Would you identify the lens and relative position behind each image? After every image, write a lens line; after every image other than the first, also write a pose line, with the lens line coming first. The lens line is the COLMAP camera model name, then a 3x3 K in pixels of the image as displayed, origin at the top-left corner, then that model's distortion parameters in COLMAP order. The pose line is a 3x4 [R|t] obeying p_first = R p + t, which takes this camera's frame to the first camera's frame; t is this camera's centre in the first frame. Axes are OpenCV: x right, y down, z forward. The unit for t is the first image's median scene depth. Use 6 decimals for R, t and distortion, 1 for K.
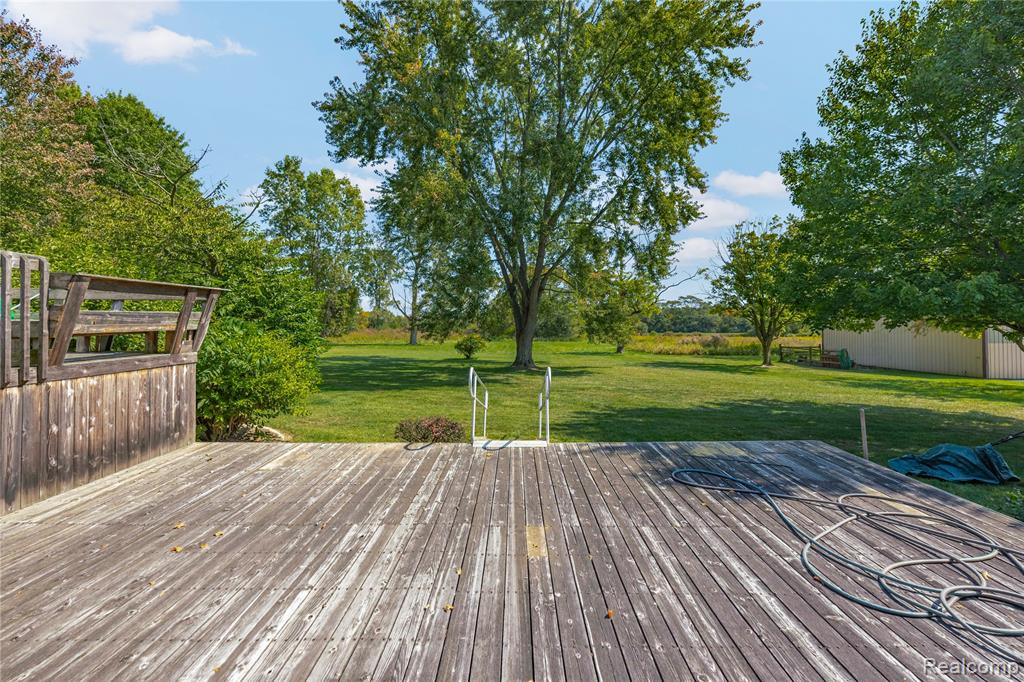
lens RADIAL K [[445.6, 0, 516.0], [0, 445.6, 315.8], [0, 0, 1]] dist [-0.000964, -0.000171]
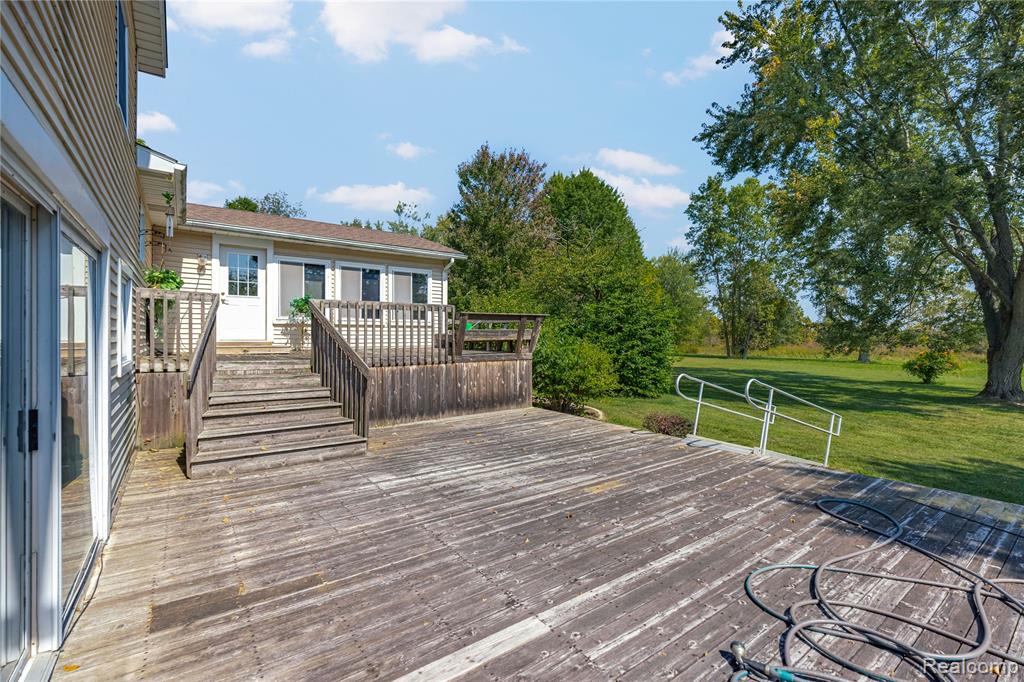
lens RADIAL K [[445.6, 0, 518.0], [0, 445.6, 343.4], [0, 0, 1]] dist [-0.000964, -0.000171]
pose [[0.599994, 0.013349, -0.799893, 0.609056], [0.013447, 0.999551, 0.026767, -0.000178], [0.799892, -0.026816, 0.599545, -0.043097]]
